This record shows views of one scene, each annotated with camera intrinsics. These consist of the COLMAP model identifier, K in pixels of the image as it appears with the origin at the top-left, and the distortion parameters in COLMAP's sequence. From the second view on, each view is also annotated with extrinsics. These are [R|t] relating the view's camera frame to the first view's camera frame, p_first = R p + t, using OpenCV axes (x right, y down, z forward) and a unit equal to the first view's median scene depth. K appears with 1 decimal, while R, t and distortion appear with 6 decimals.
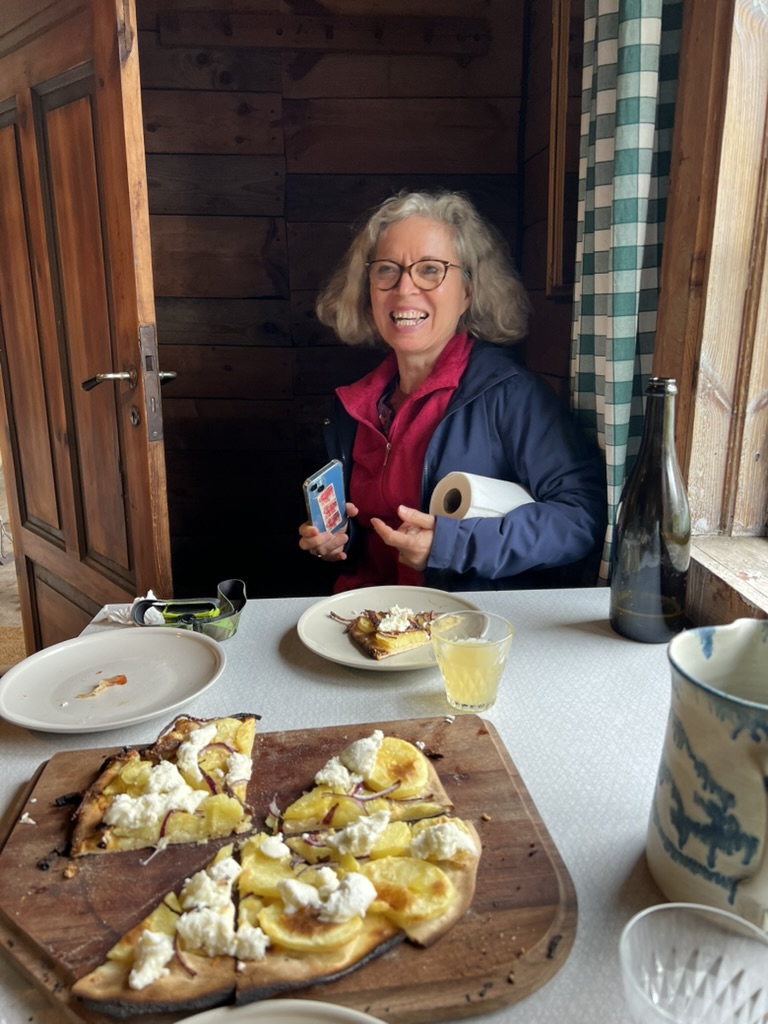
lens RADIAL K [[772.9, 0, 374.1], [0, 772.9, 513.8], [0, 0, 1]] dist [0.046237, -0.055059]
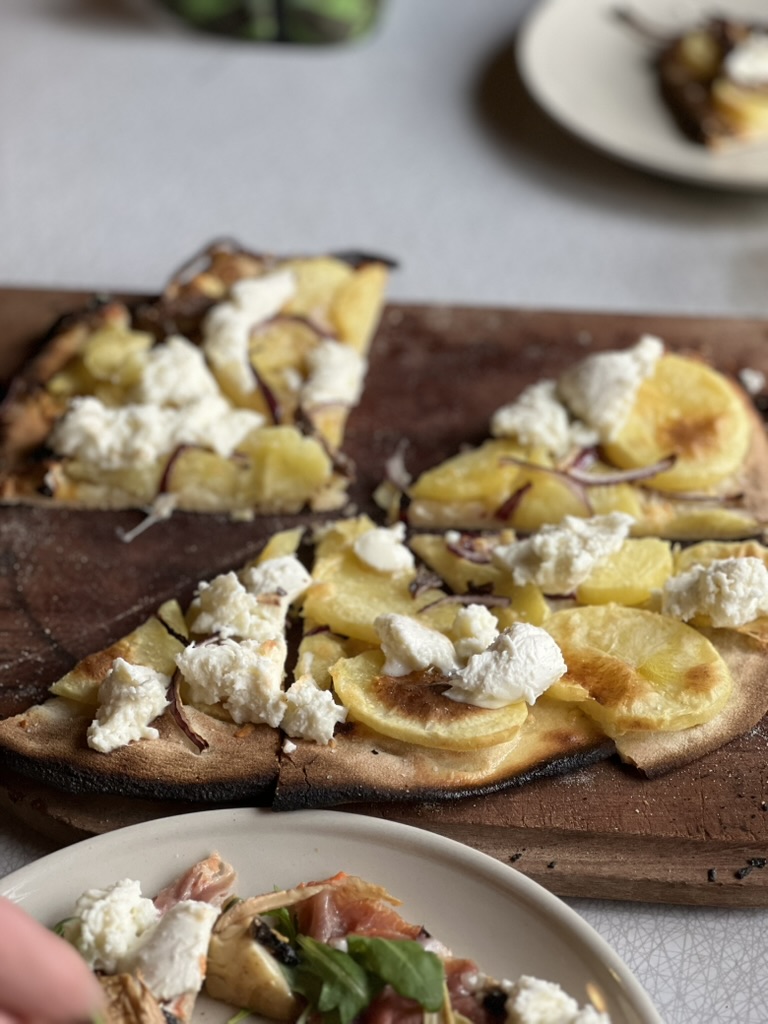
lens RADIAL K [[2293.2, 0, 385.2], [0, 2293.2, 513.8], [0, 0, 1]] dist [0.083550, 0.000000]
pose [[0.974710, 0.150042, -0.165611, 0.107161], [-0.073430, 0.914971, 0.396782, -0.159361], [0.211063, -0.374587, 0.902849, -0.281953]]
